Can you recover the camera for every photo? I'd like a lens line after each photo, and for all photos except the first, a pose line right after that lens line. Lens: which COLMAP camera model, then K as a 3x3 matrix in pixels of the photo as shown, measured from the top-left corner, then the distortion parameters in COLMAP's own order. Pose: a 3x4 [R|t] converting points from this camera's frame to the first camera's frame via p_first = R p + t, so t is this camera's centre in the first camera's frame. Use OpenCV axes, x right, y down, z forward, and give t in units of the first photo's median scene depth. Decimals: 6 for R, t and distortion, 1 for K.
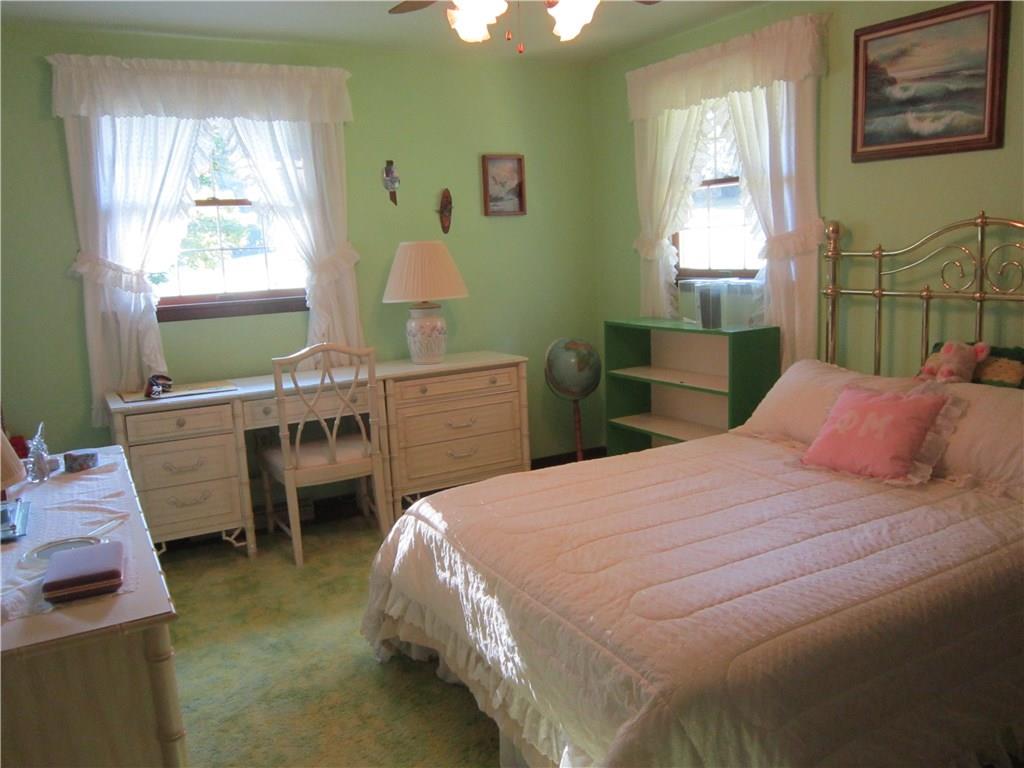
lens RADIAL K [[826.0, 0, 513.3], [0, 826.0, 386.0], [0, 0, 1]] dist [-0.055521, 0.019047]
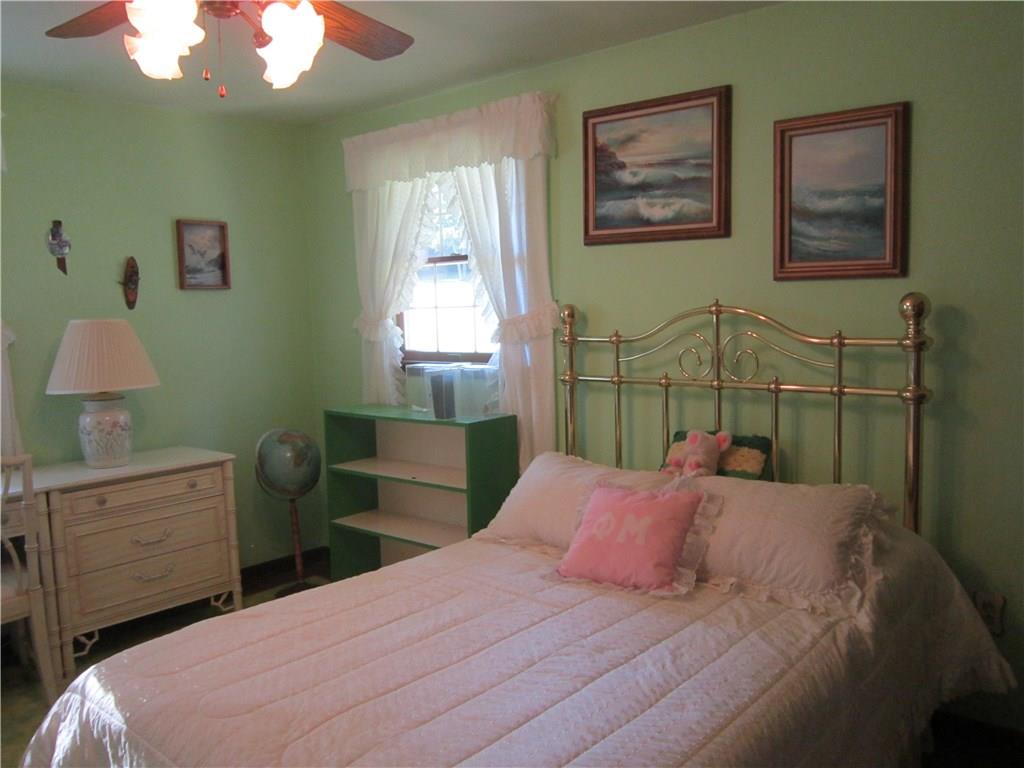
lens RADIAL K [[826.0, 0, 515.0], [0, 826.0, 384.3], [0, 0, 1]] dist [-0.055521, 0.019047]
pose [[0.939836, -0.012301, 0.341406, 0.001554], [0.041801, 0.995983, -0.079185, -0.034357], [-0.339060, 0.088692, 0.936575, 0.121720]]
